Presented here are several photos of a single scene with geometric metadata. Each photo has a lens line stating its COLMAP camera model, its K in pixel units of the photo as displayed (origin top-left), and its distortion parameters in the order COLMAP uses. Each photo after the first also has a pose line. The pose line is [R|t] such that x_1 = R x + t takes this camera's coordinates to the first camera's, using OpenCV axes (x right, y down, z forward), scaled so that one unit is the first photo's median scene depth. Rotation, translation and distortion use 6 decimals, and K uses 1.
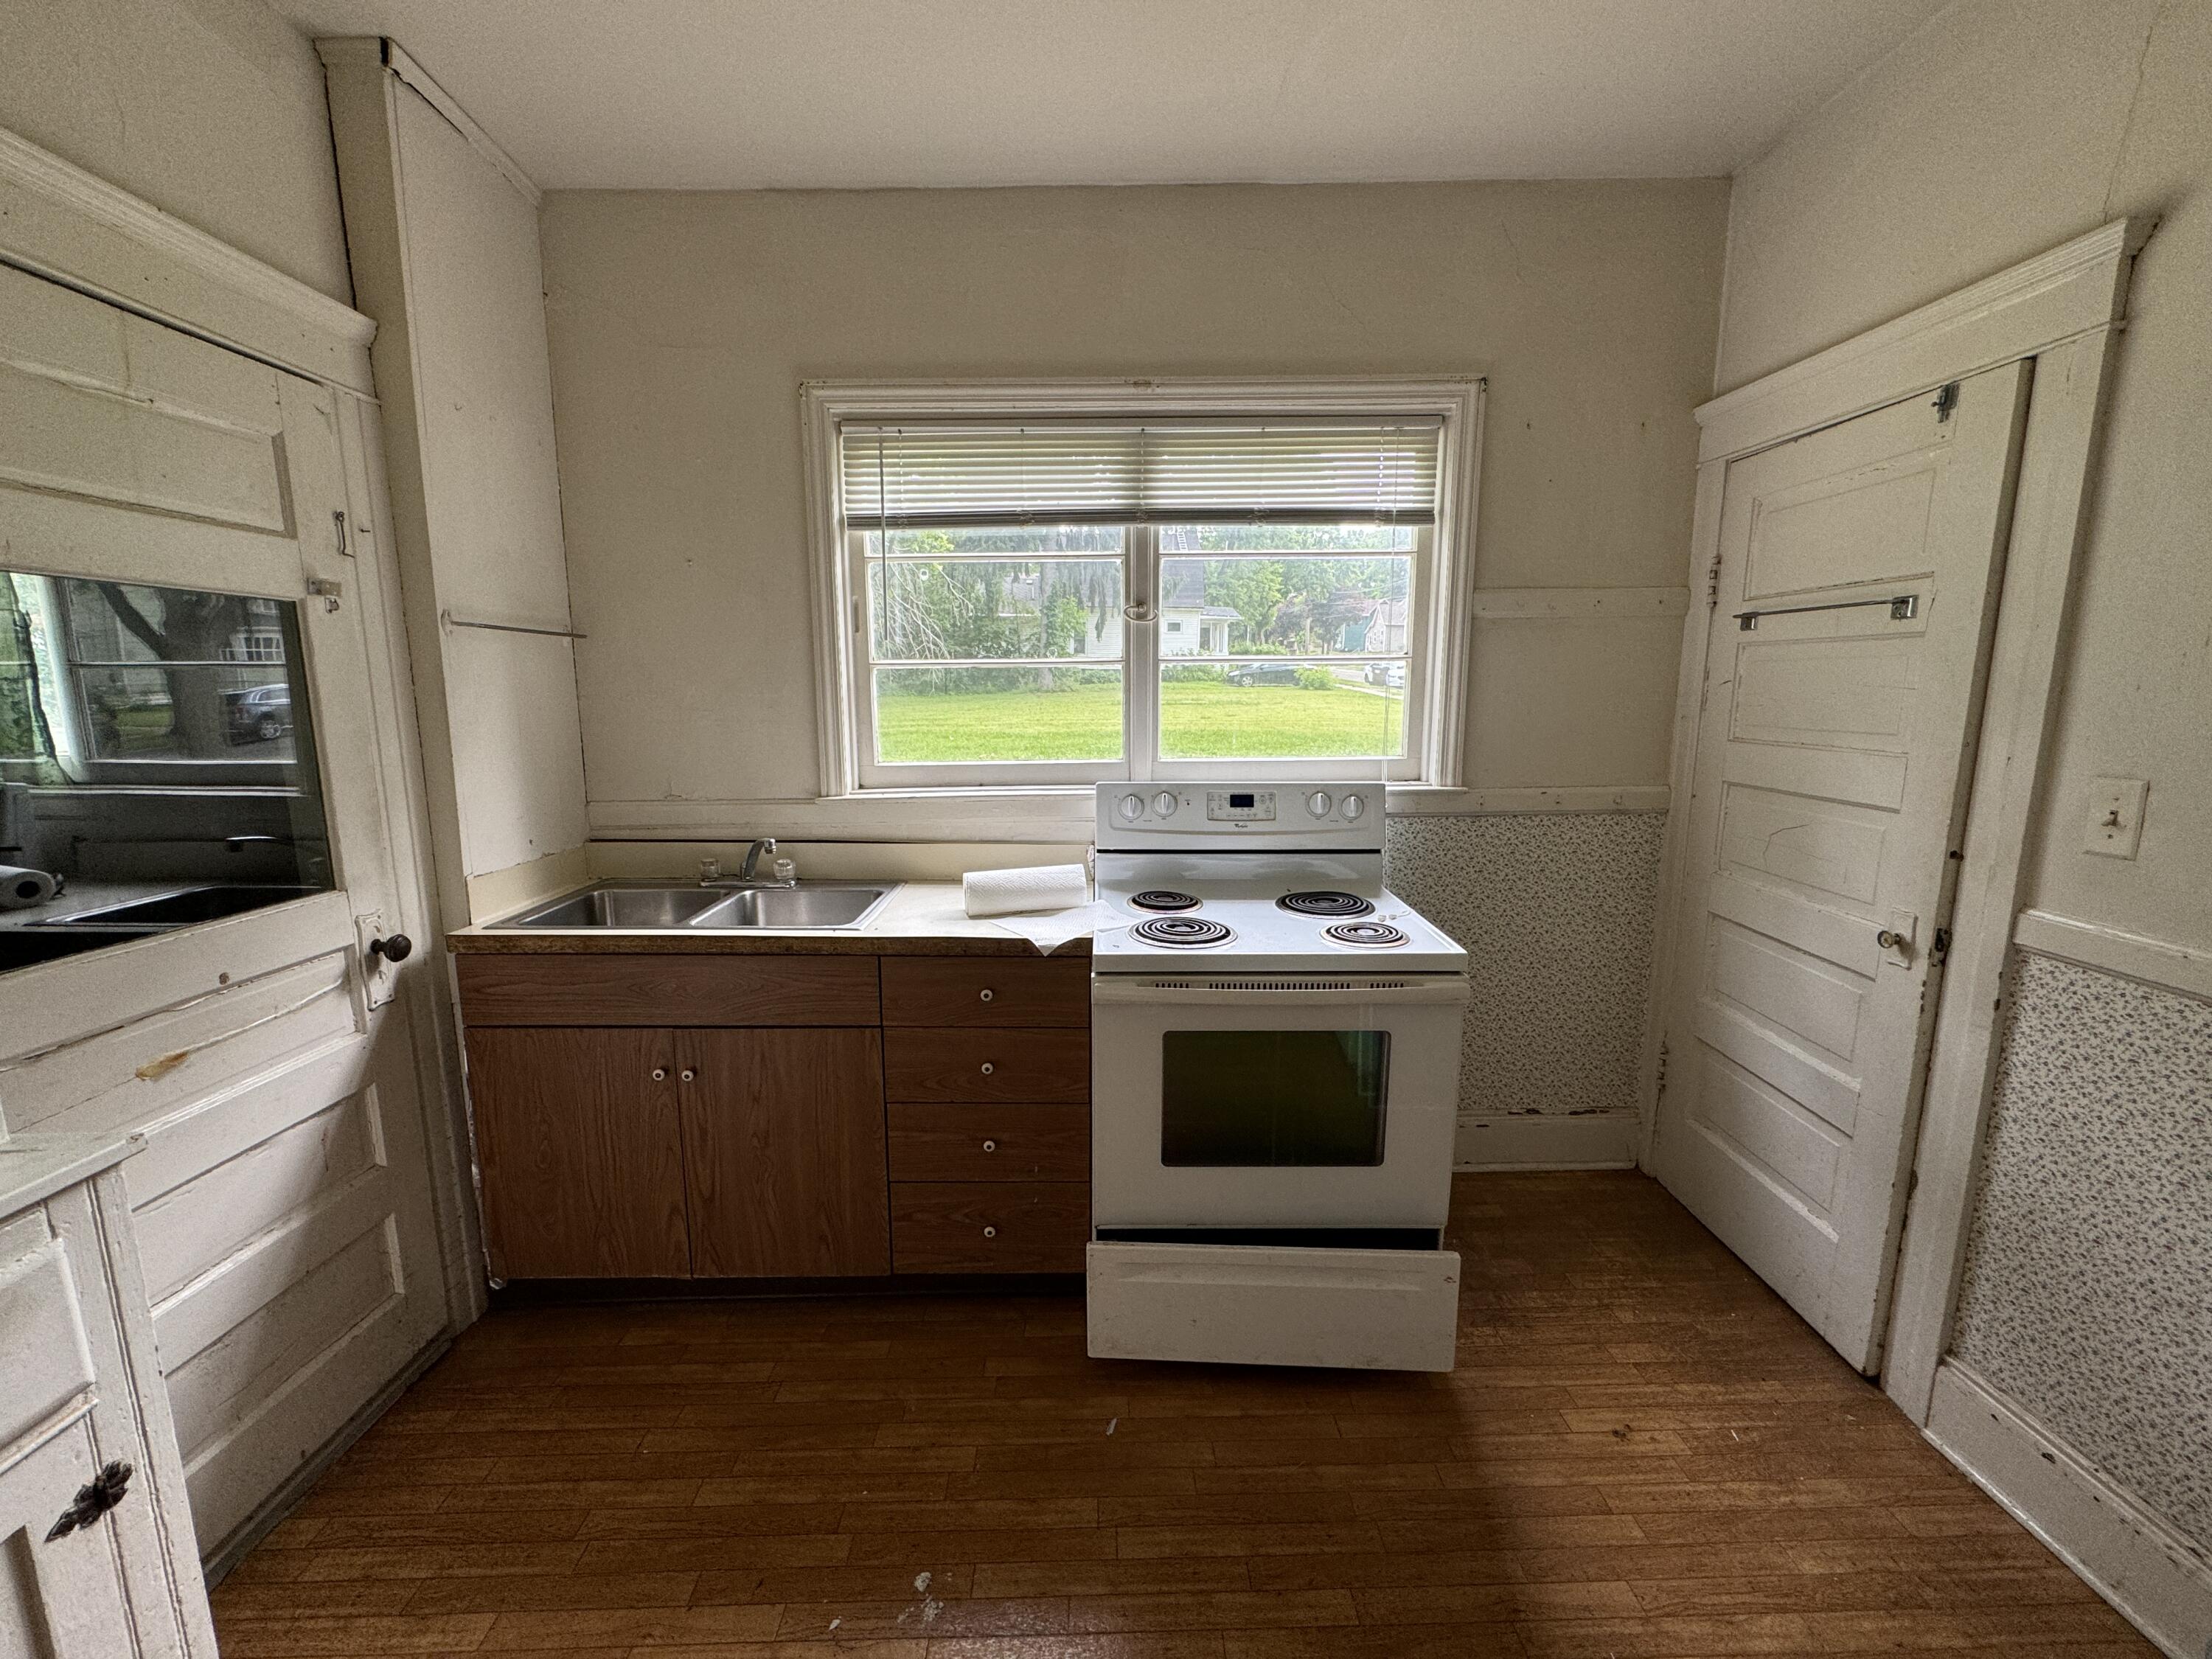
lens RADIAL K [[888.8, 0, 1109.0], [0, 888.8, 827.9], [0, 0, 1]] dist [-0.000632, -0.000047]
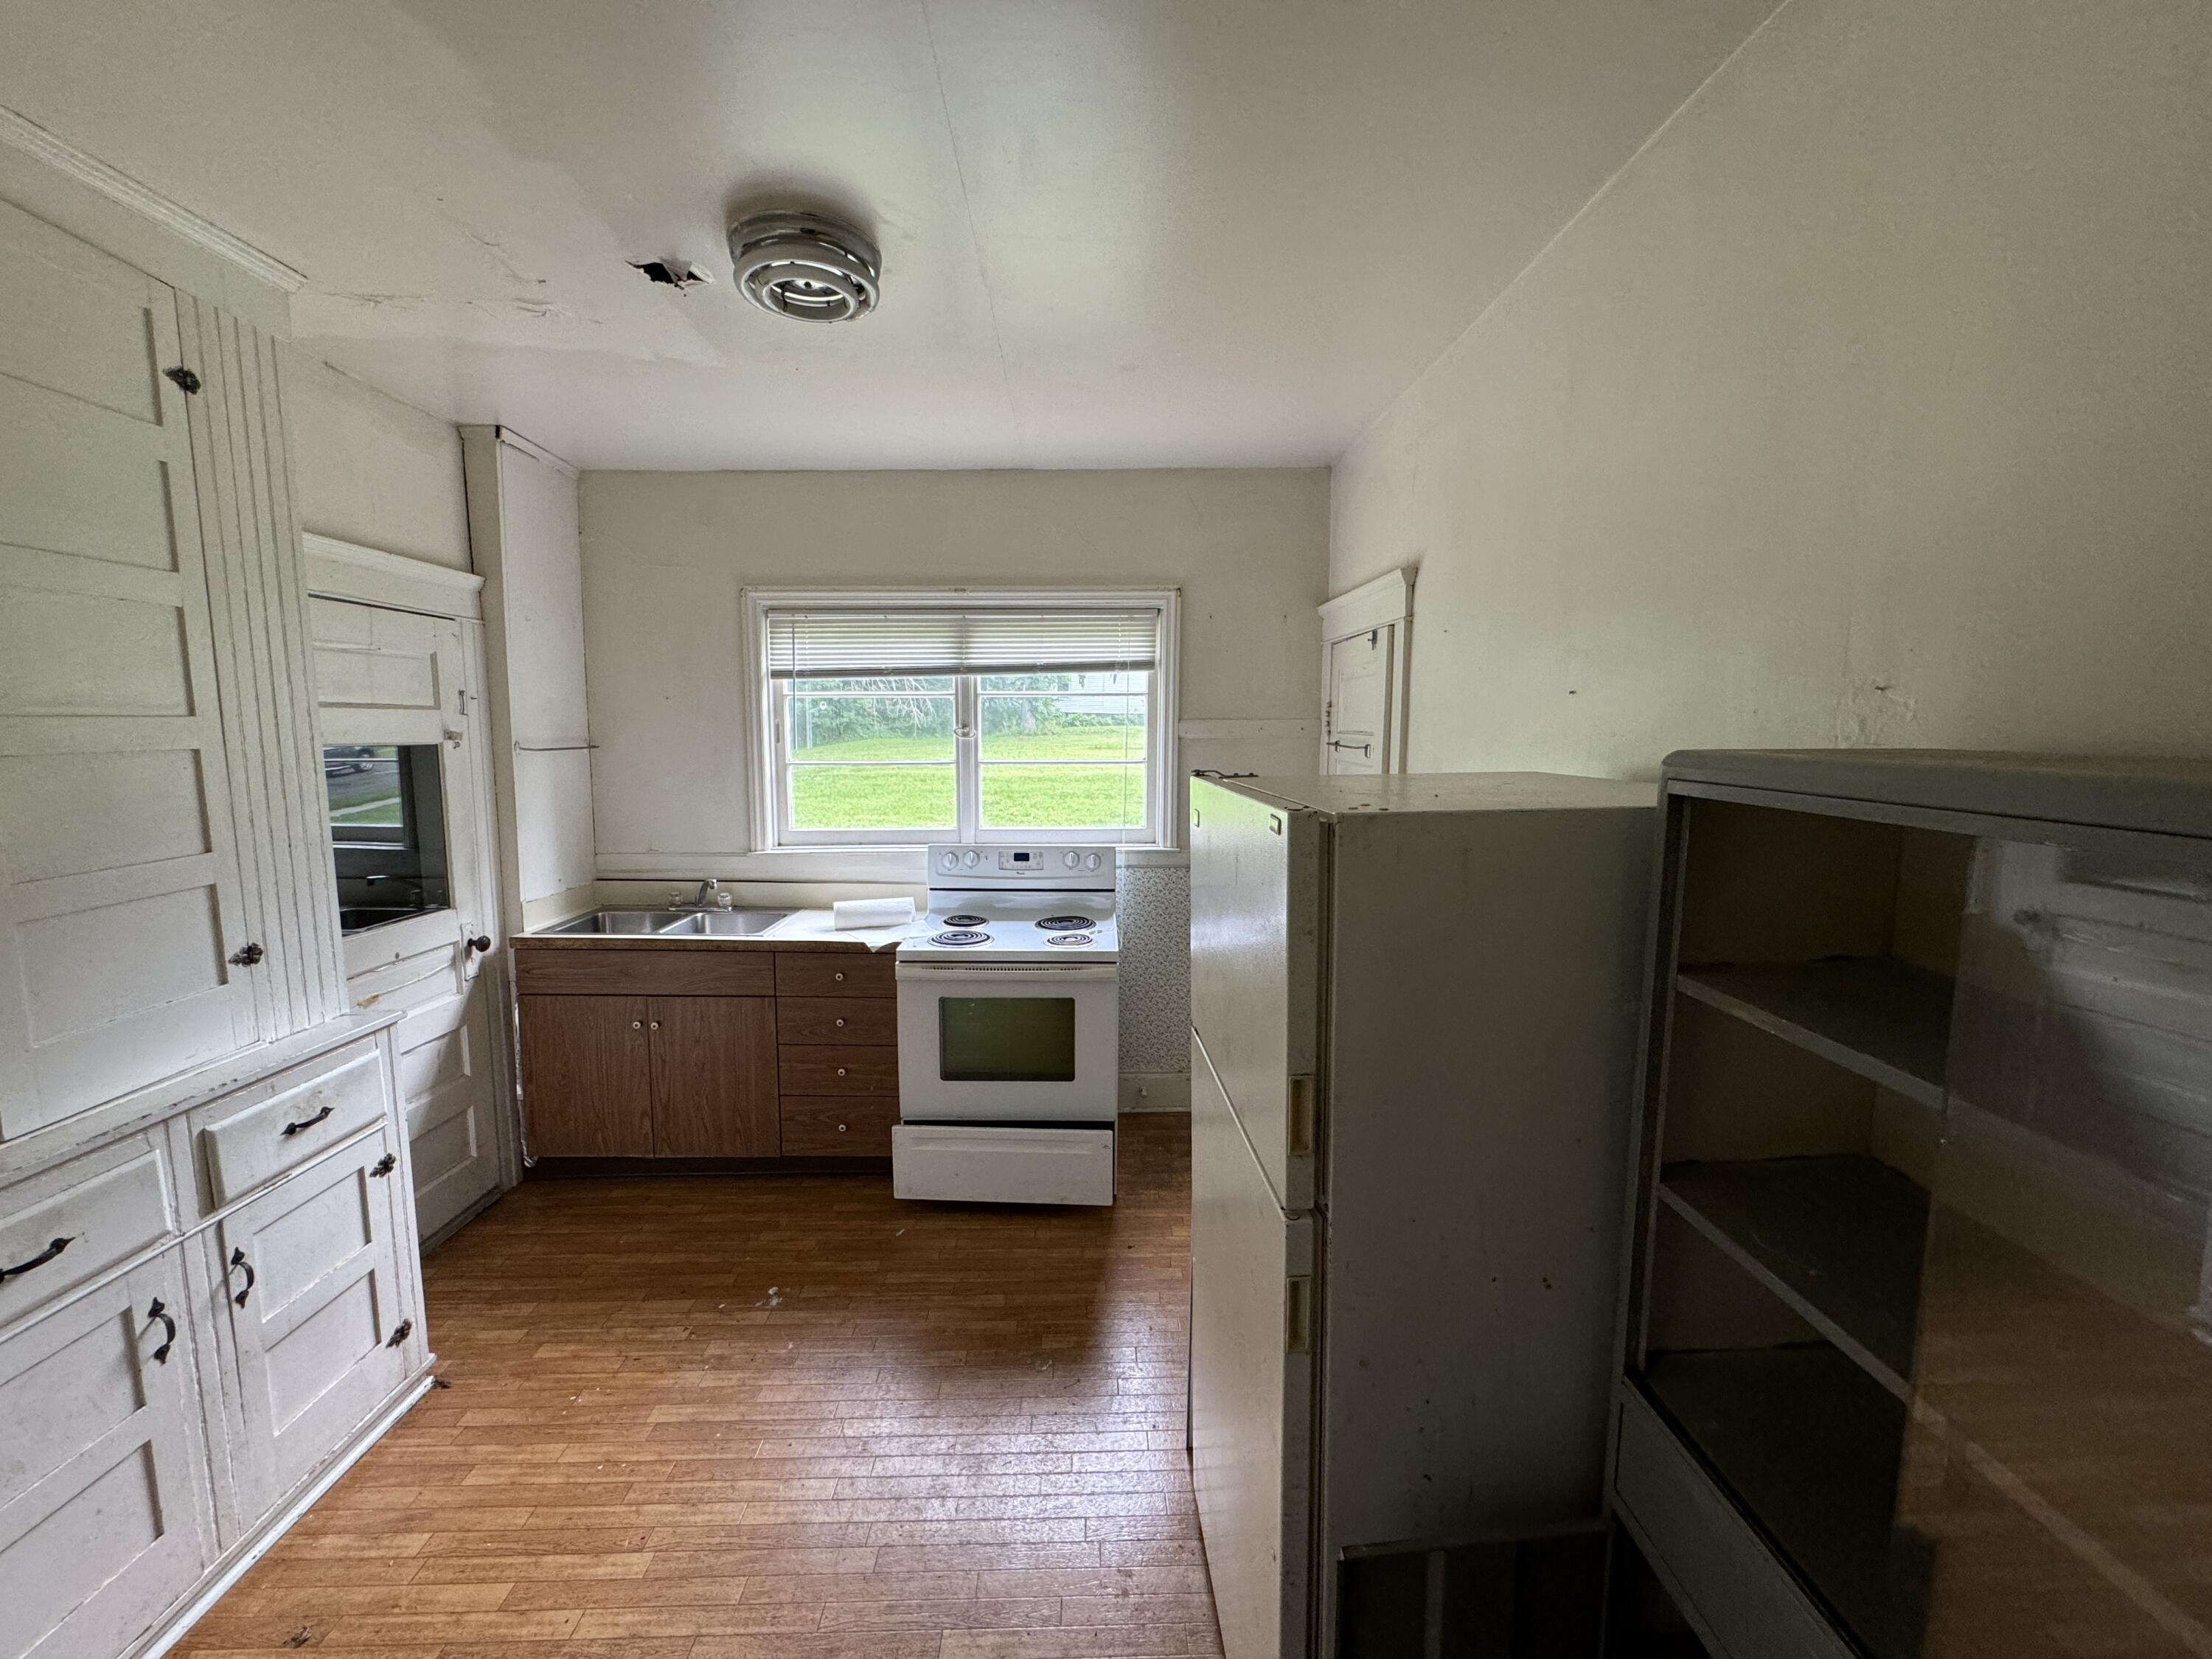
lens RADIAL K [[888.8, 0, 1109.0], [0, 888.8, 827.9], [0, 0, 1]] dist [-0.000632, -0.000047]
pose [[0.999947, 0.007538, 0.007040, 0.340013], [-0.007230, 0.999058, -0.042783, -0.018766], [-0.007356, 0.042730, 0.999060, -0.640349]]
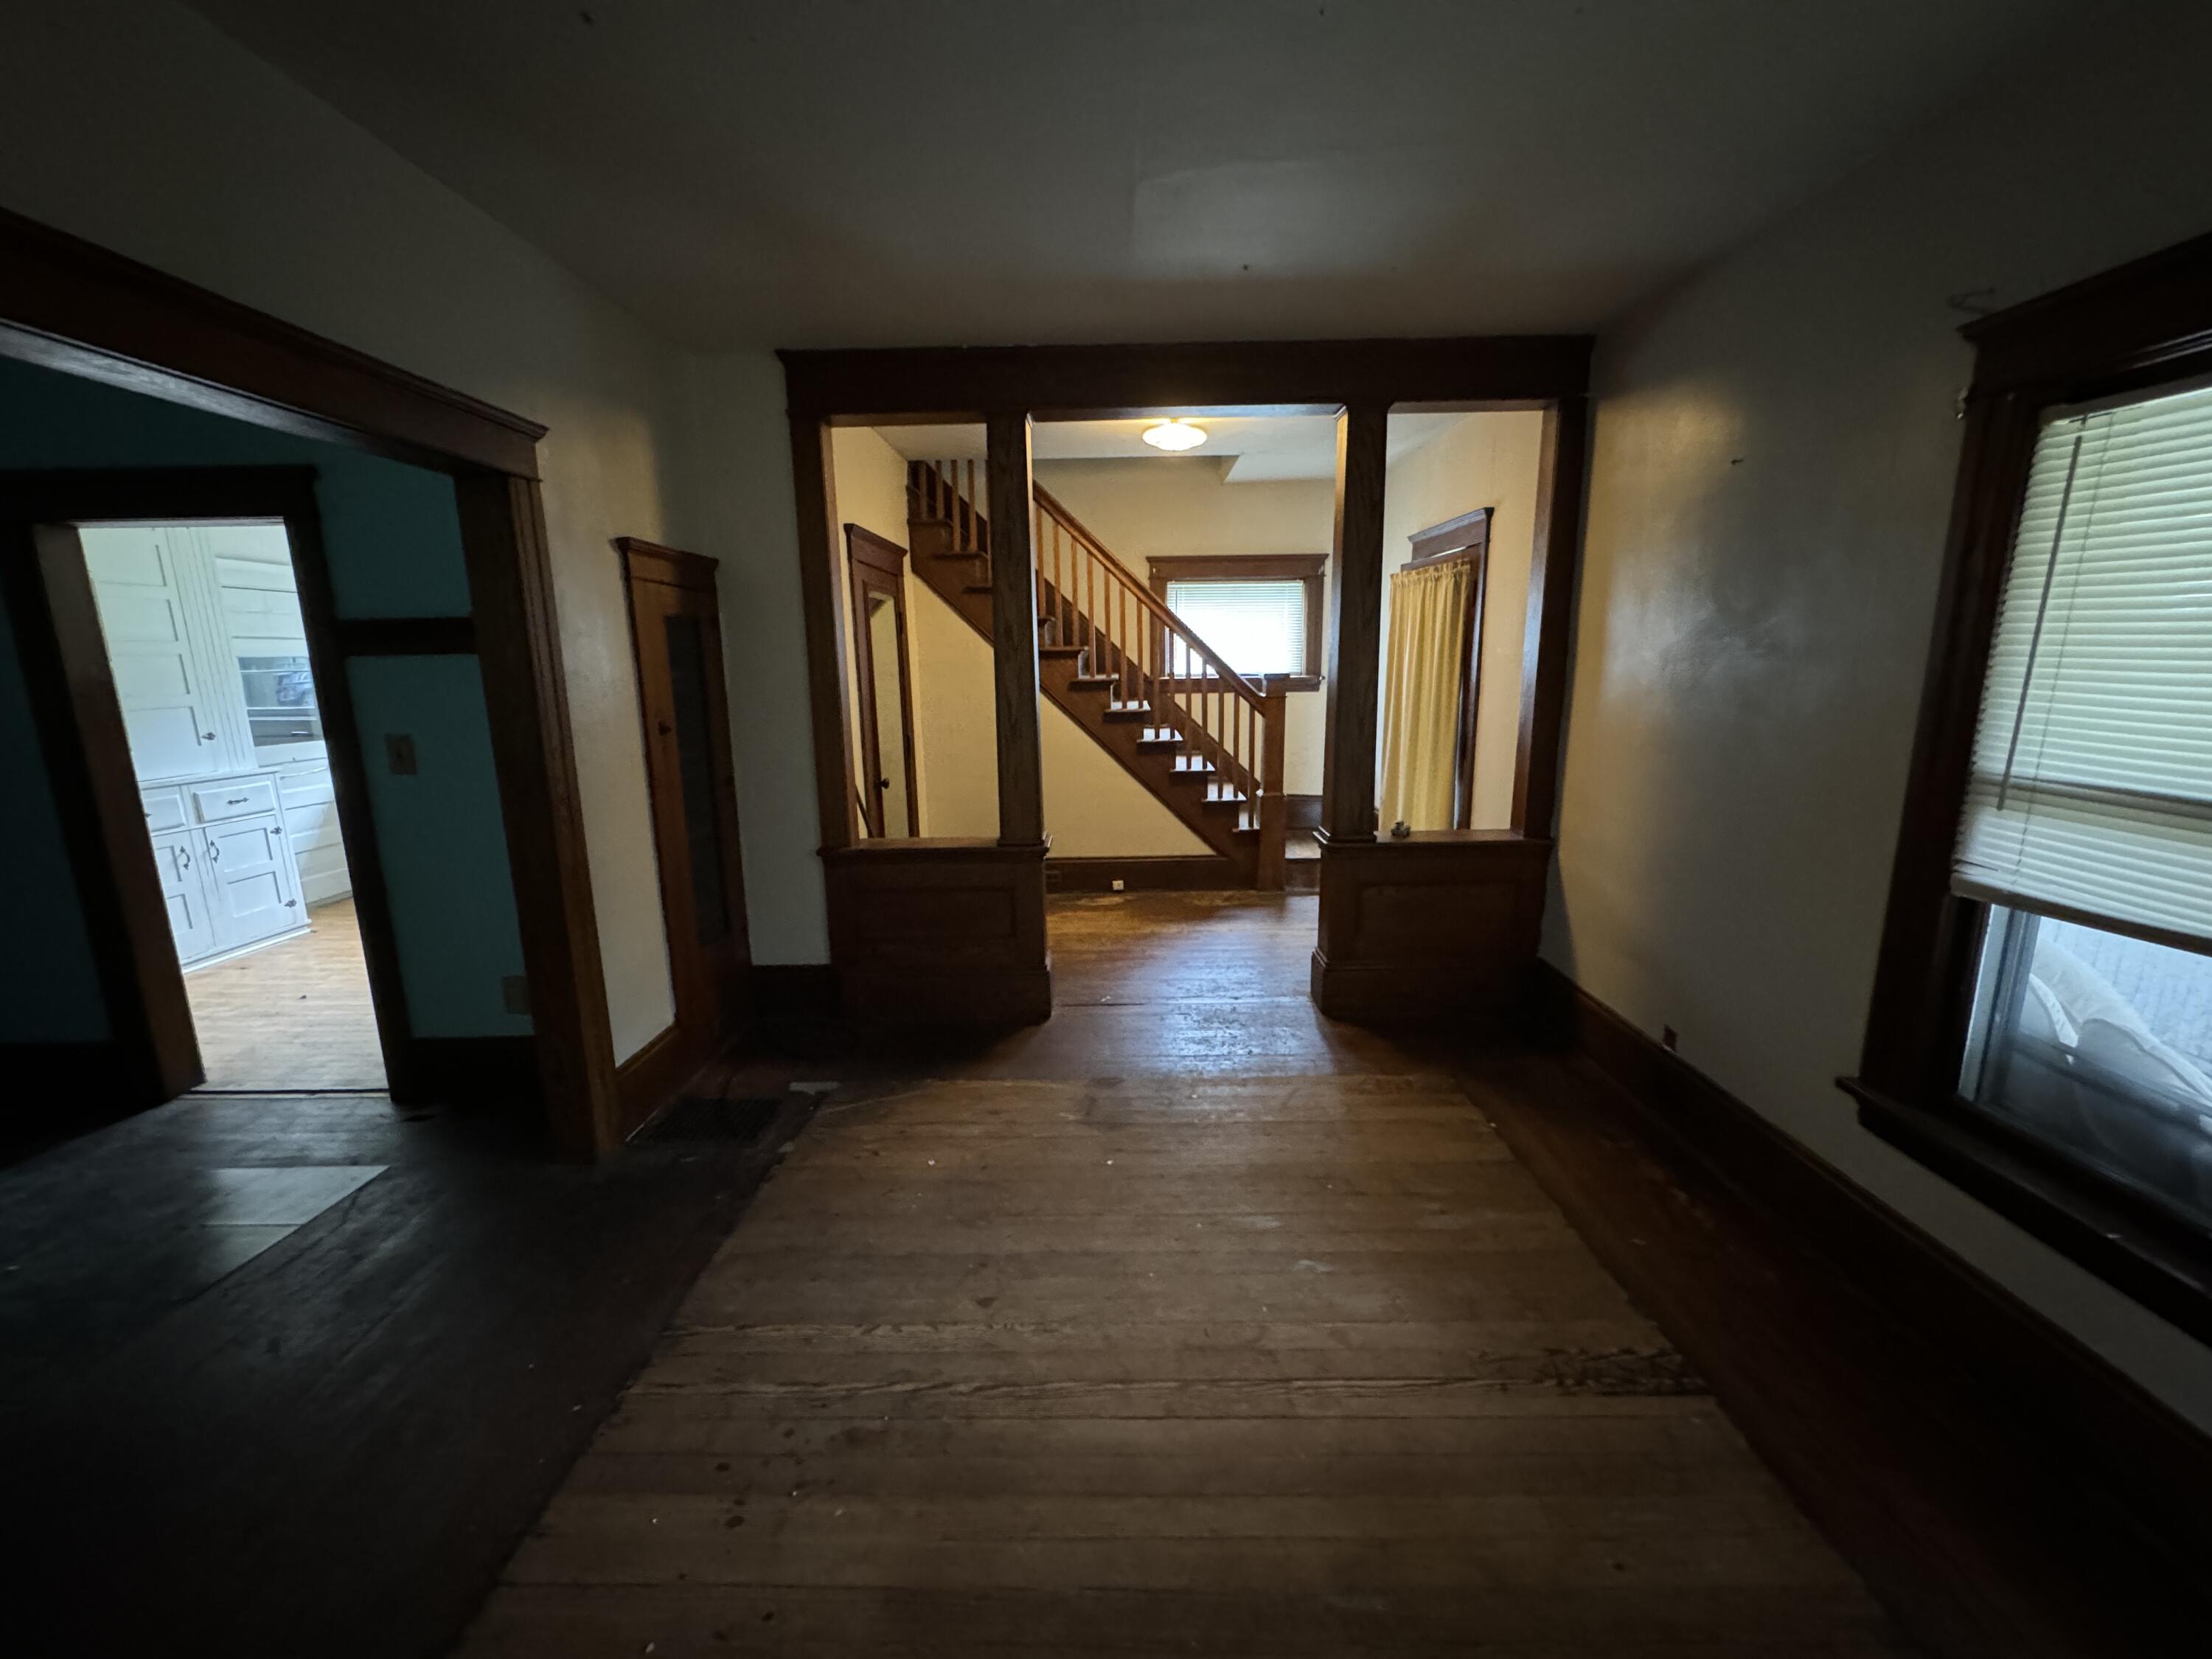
lens RADIAL K [[888.8, 0, 1109.0], [0, 888.8, 827.9], [0, 0, 1]] dist [-0.000632, -0.000047]
pose [[0.999654, -0.002294, -0.026208, 1.981701], [0.003258, 0.999316, 0.036832, 0.257851], [0.026105, -0.036905, 0.998978, -2.077777]]
